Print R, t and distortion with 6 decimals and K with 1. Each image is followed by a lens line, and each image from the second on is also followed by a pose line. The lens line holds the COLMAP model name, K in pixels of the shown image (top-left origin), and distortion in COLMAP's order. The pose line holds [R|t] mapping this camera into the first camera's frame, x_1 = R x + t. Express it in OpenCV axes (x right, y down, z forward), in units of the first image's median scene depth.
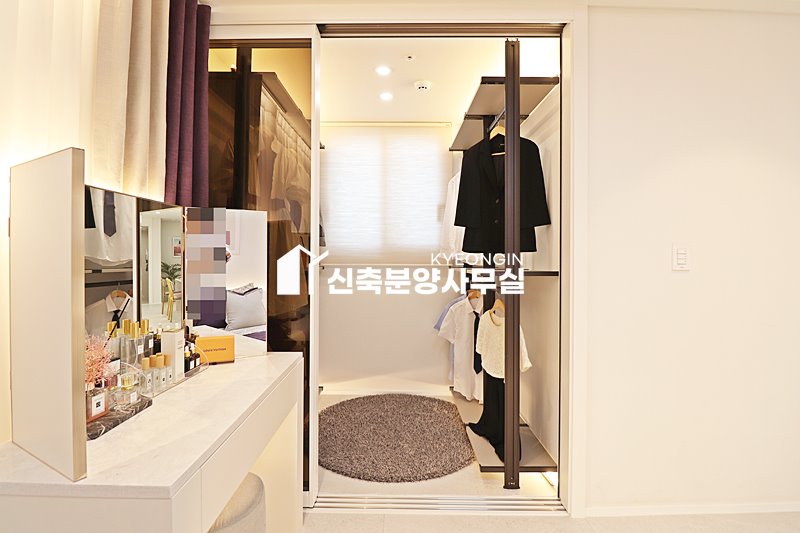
lens RADIAL K [[369.2, 0, 398.3], [0, 369.2, 263.4], [0, 0, 1]] dist [-0.007512, -0.007104]
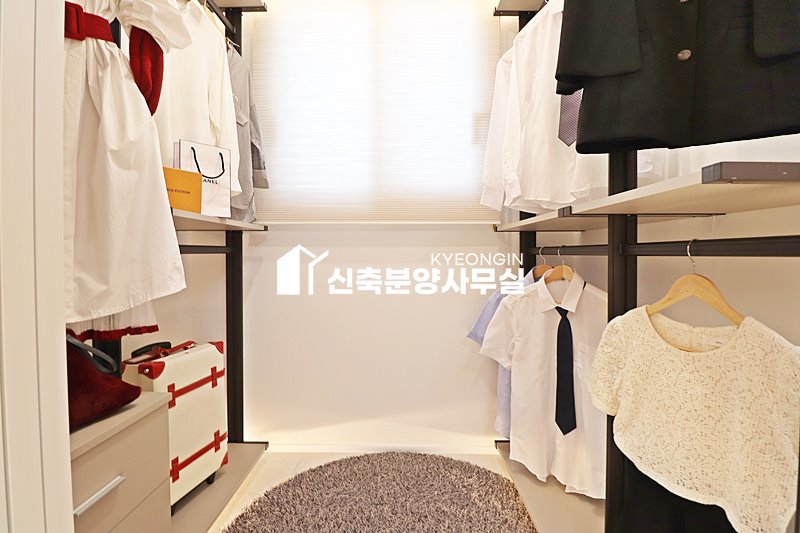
lens RADIAL K [[369.2, 0, 401.1], [0, 369.2, 261.7], [0, 0, 1]] dist [-0.007512, -0.007104]
pose [[0.999990, -0.003320, 0.002885, -0.004113], [0.003267, 0.999829, 0.018227, 0.055075], [-0.002945, -0.018218, 0.999830, 0.468937]]
